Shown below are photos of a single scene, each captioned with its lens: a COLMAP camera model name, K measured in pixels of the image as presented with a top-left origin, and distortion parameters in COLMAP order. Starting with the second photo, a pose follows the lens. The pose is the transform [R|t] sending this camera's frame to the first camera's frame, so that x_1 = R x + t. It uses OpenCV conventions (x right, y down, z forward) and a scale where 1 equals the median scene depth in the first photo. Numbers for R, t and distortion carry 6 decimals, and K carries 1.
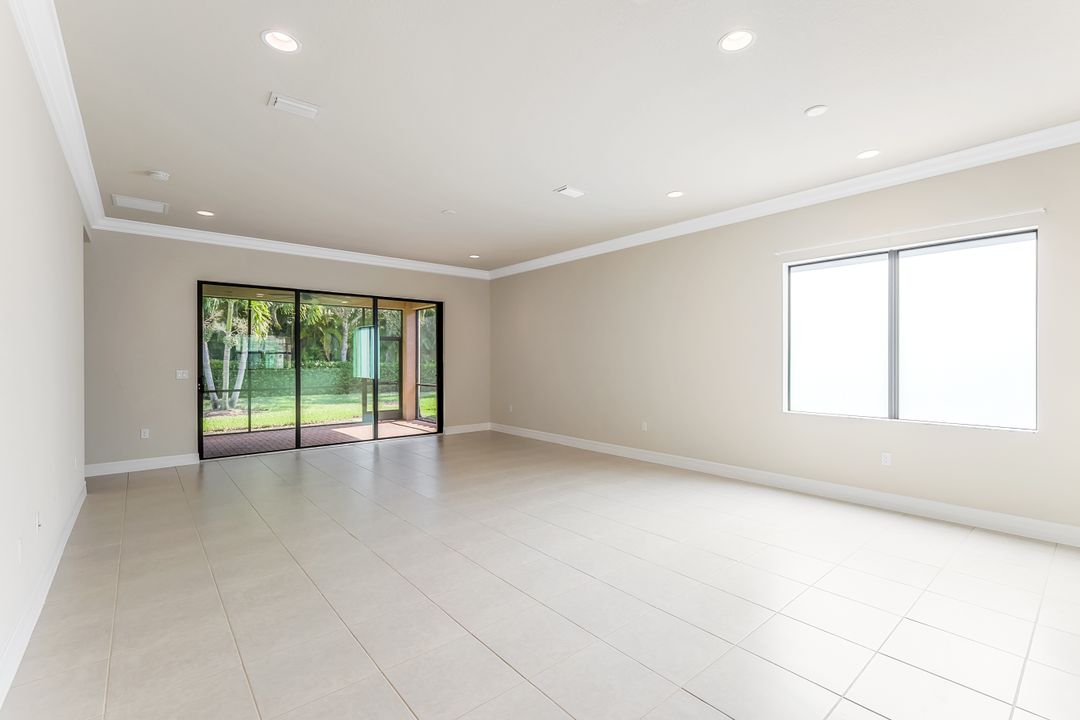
lens RADIAL K [[484.3, 0, 540.0], [0, 484.3, 360.0], [0, 0, 1]] dist [-0.000547, -0.000358]
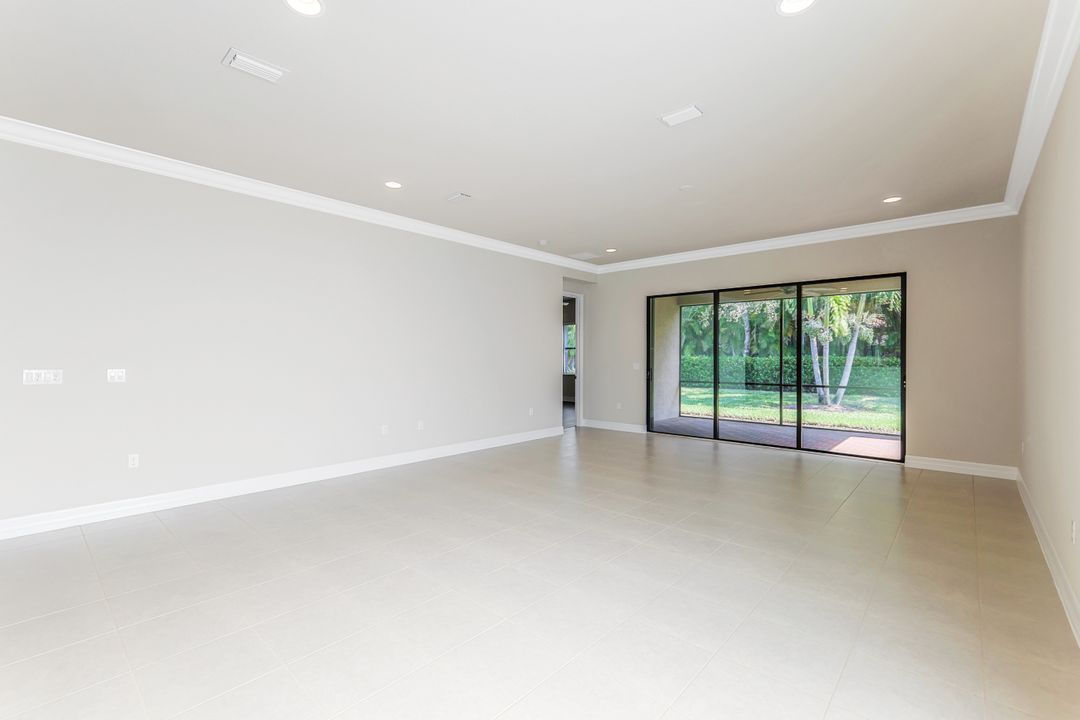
lens RADIAL K [[484.3, 0, 540.0], [0, 484.3, 360.0], [0, 0, 1]] dist [-0.000547, -0.000358]
pose [[0.107721, 0.009866, -0.994132, 0.423084], [-0.002639, 0.999950, 0.009638, -0.000588], [0.994178, 0.001585, 0.107741, 0.409410]]
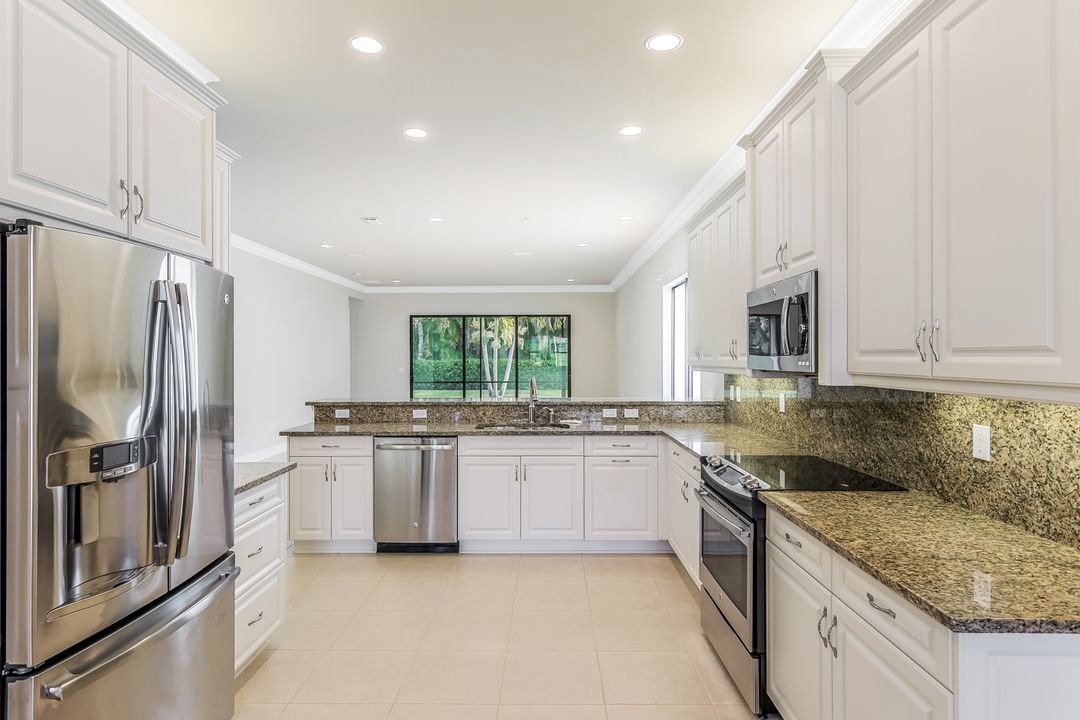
lens RADIAL K [[612.2, 0, 540.0], [0, 612.2, 360.0], [0, 0, 1]] dist [0.000926, 0.000051]
pose [[0.739595, 0.005480, -0.673030, 0.804067], [-0.000037, 0.999967, 0.008102, -0.015308], [0.673052, -0.005967, 0.739571, -0.223169]]
